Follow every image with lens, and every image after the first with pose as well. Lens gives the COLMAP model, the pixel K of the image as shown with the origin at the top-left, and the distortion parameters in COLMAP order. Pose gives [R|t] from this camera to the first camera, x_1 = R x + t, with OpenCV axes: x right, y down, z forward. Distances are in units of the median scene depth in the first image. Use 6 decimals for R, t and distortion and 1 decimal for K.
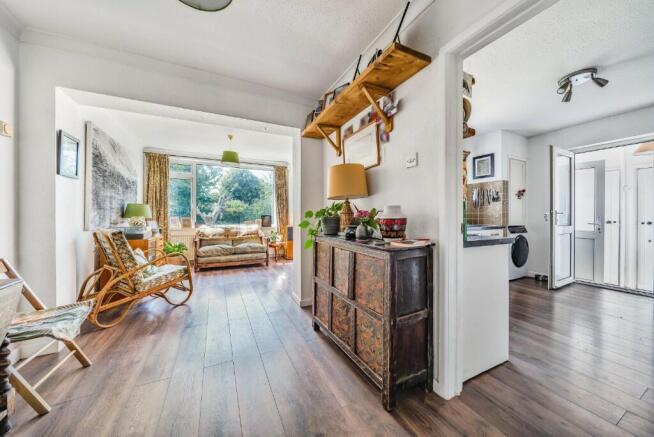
lens RADIAL K [[222.9, 0, 329.2], [0, 222.9, 216.5], [0, 0, 1]] dist [0.002167, 0.000221]
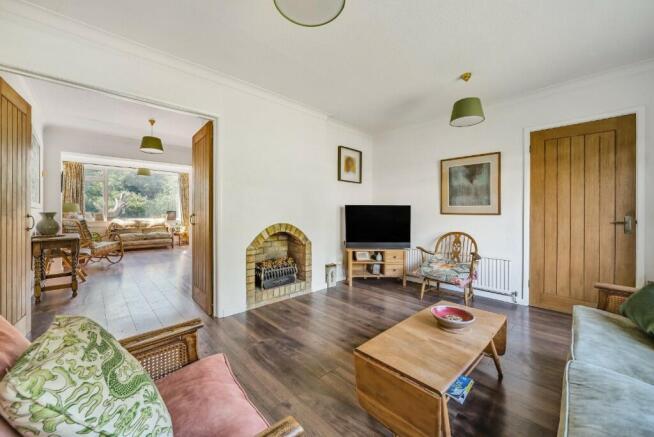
lens RADIAL K [[234.2, 0, 323.7], [0, 234.2, 213.6], [0, 0, 1]] dist [-0.008345, 0.000213]
pose [[0.952969, 0.002504, 0.303057, 0.176177], [-0.004431, 0.999974, 0.005672, -0.003937], [-0.303035, -0.006749, 0.952956, -0.660447]]
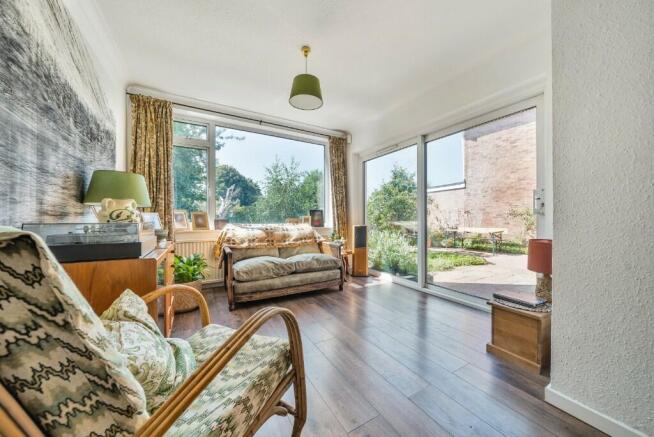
lens RADIAL K [[222.9, 0, 326.7], [0, 222.9, 219.9], [0, 0, 1]] dist [0.002167, 0.000221]
pose [[0.998370, -0.006215, 0.056728, -0.347588], [0.006111, 0.999979, 0.002011, 0.027573], [-0.056739, -0.001661, 0.998388, 0.393759]]
